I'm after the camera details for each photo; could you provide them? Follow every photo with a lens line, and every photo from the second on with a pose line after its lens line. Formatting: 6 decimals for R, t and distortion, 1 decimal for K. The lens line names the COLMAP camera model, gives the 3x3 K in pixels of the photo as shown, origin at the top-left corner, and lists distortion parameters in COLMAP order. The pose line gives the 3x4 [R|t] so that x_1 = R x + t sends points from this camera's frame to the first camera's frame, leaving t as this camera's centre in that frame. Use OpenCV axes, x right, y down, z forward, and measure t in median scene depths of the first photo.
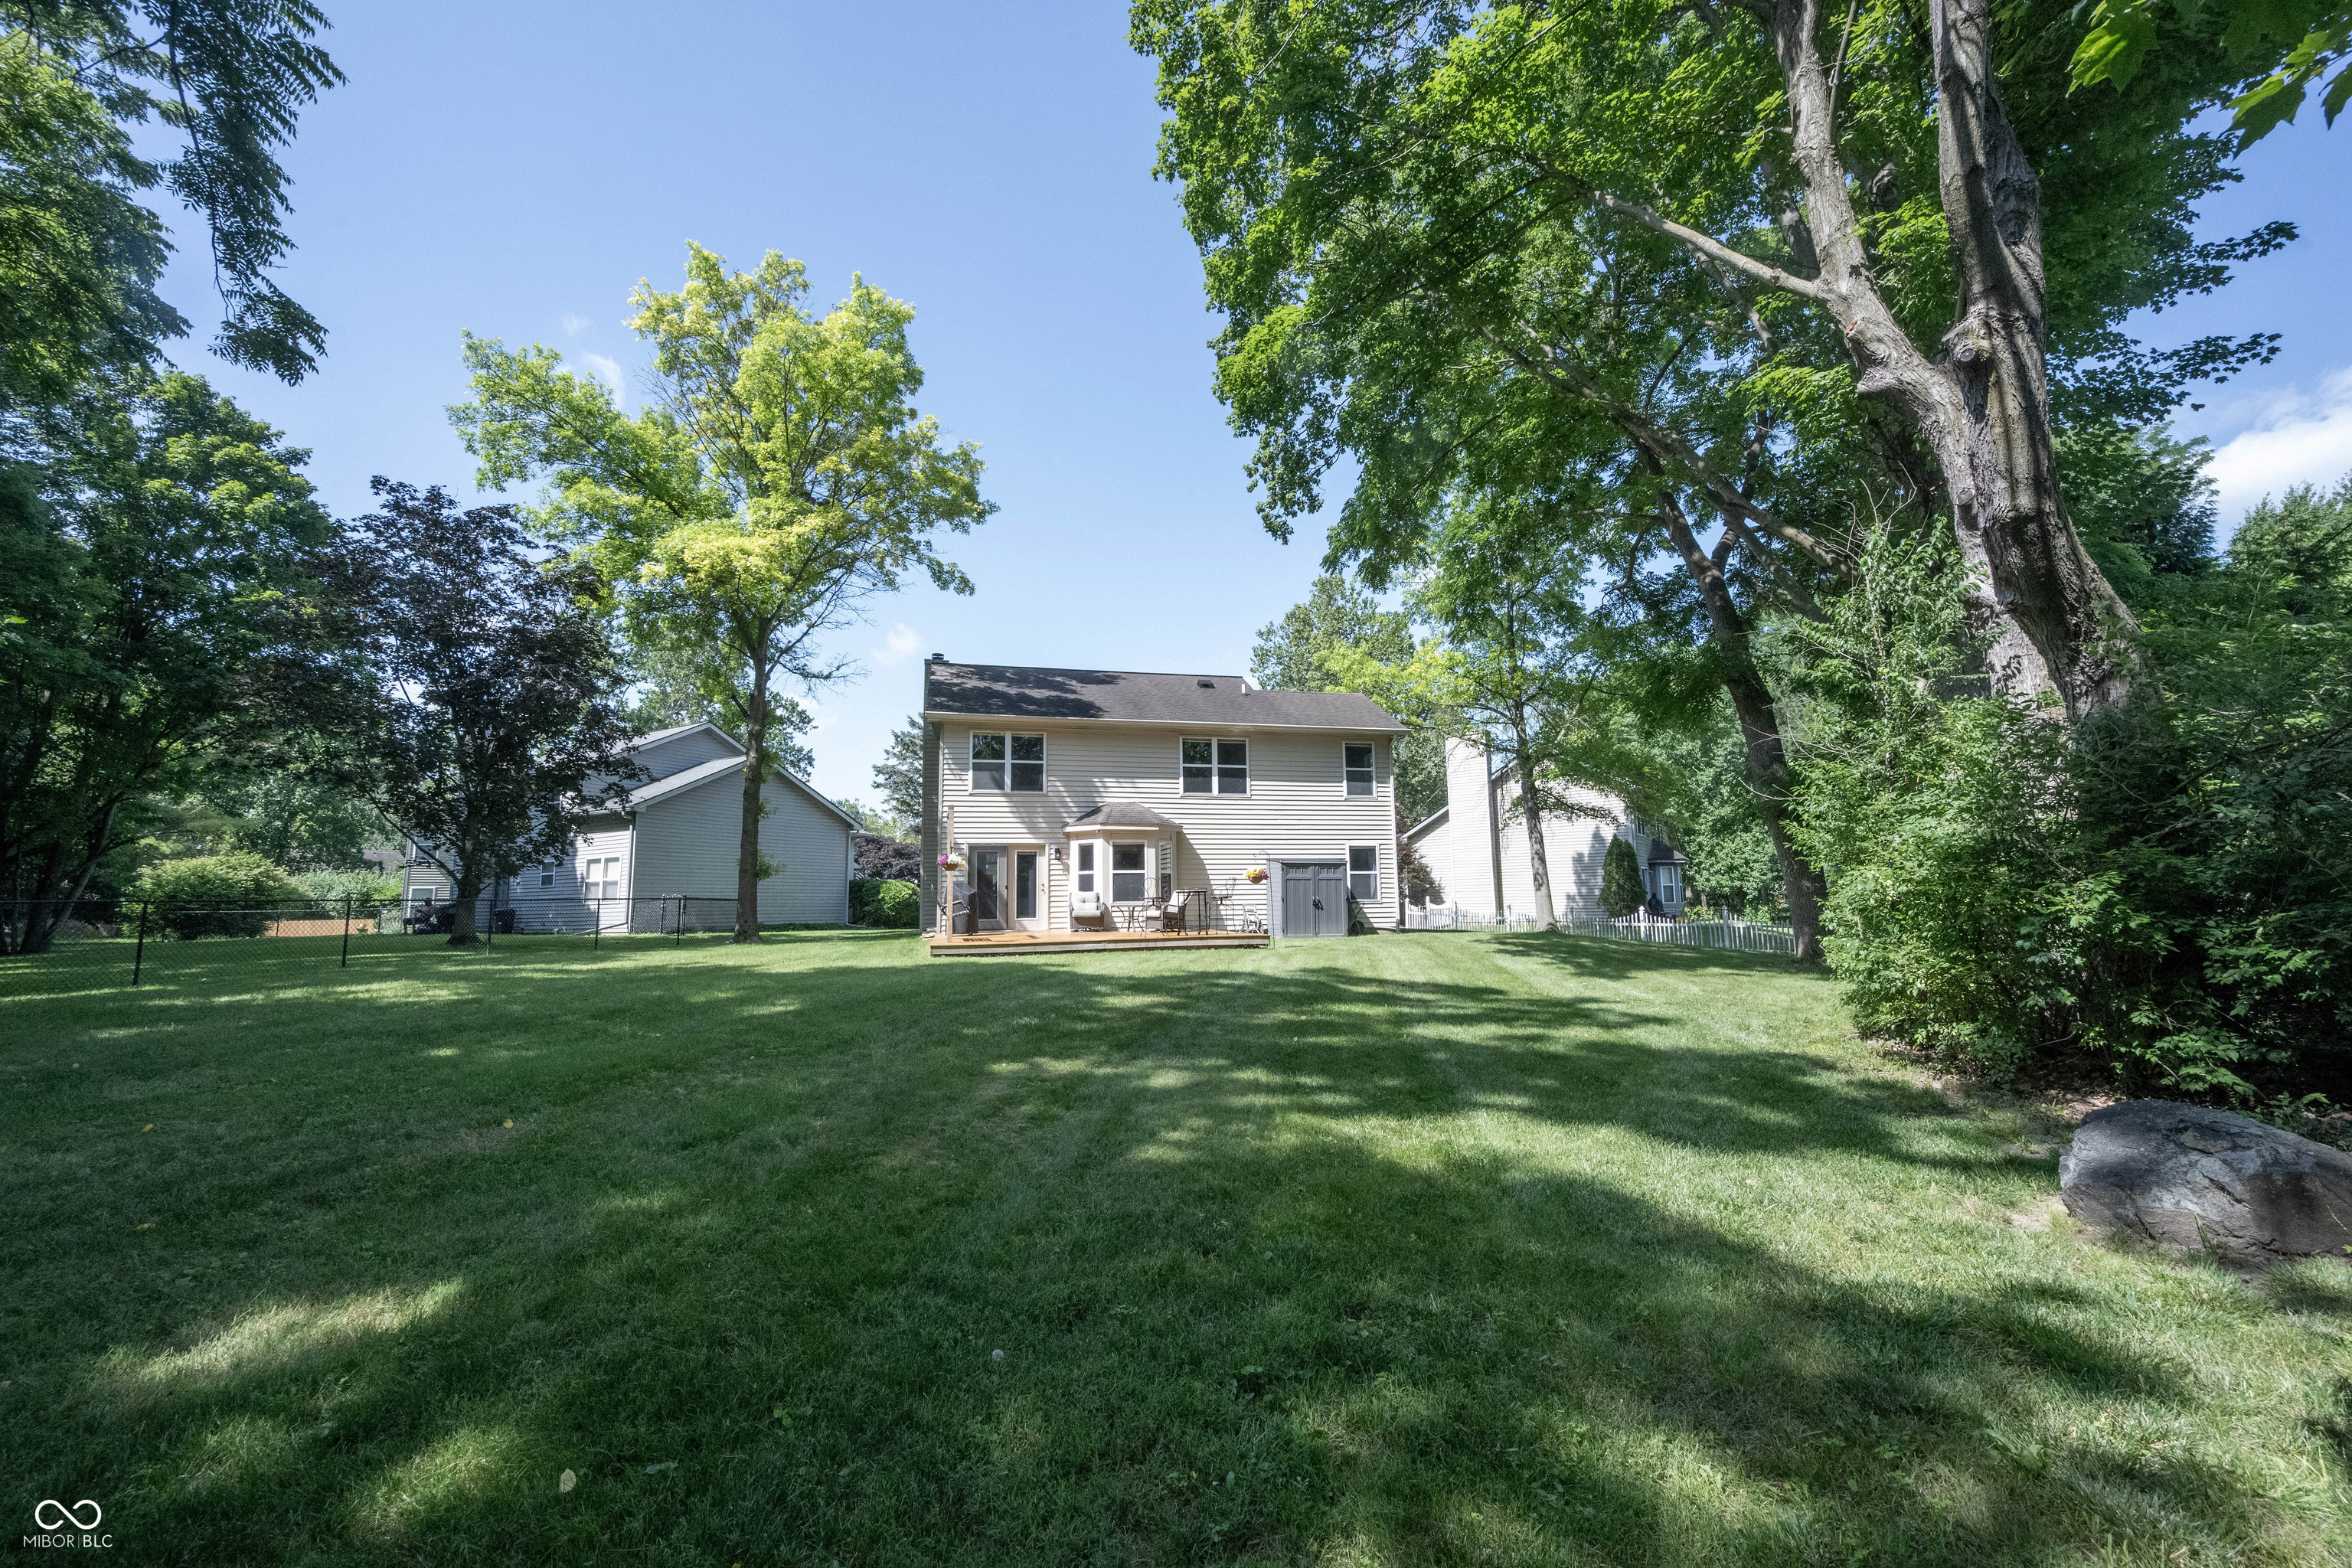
lens RADIAL K [[933.7, 0, 1176.7], [0, 933.7, 777.6], [0, 0, 1]] dist [-0.001174, 0.000697]
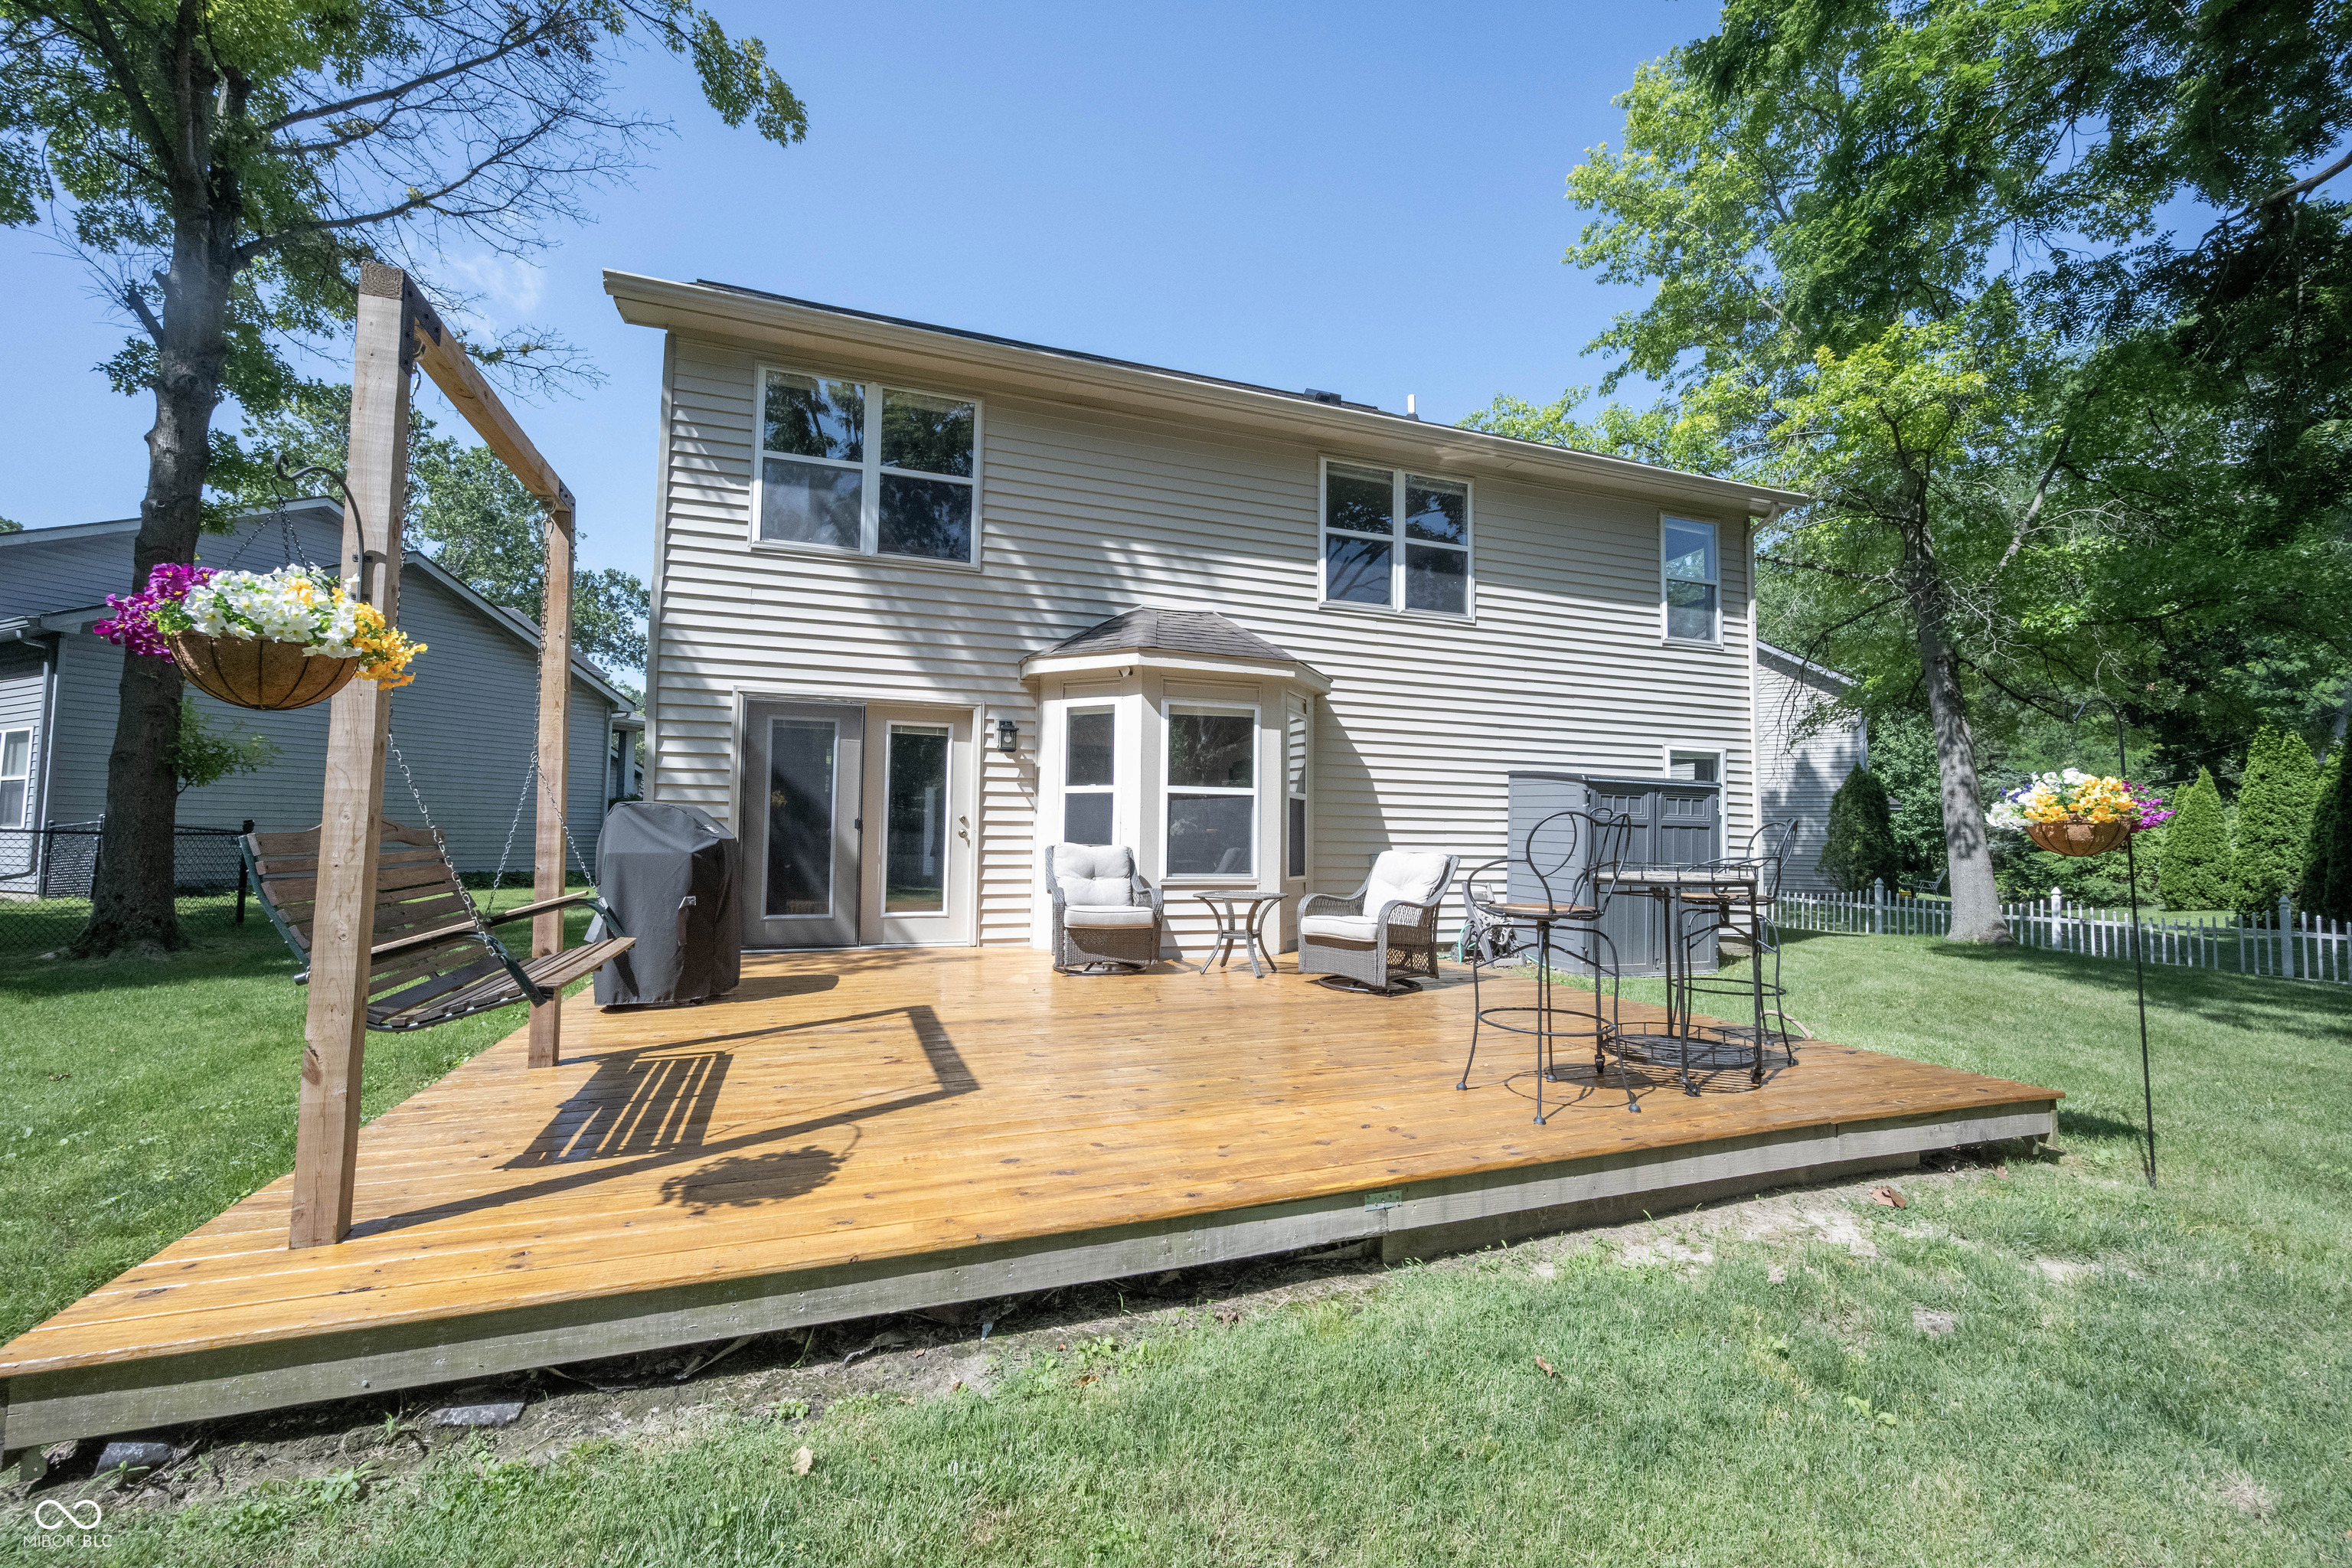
lens RADIAL K [[933.7, 0, 1171.5], [0, 933.7, 779.7], [0, 0, 1]] dist [-0.001174, 0.000697]
pose [[0.994117, 0.032449, 0.103339, -0.101016], [-0.039935, 0.996661, 0.071212, 0.070225], [-0.100683, -0.074920, 0.992094, 0.634146]]
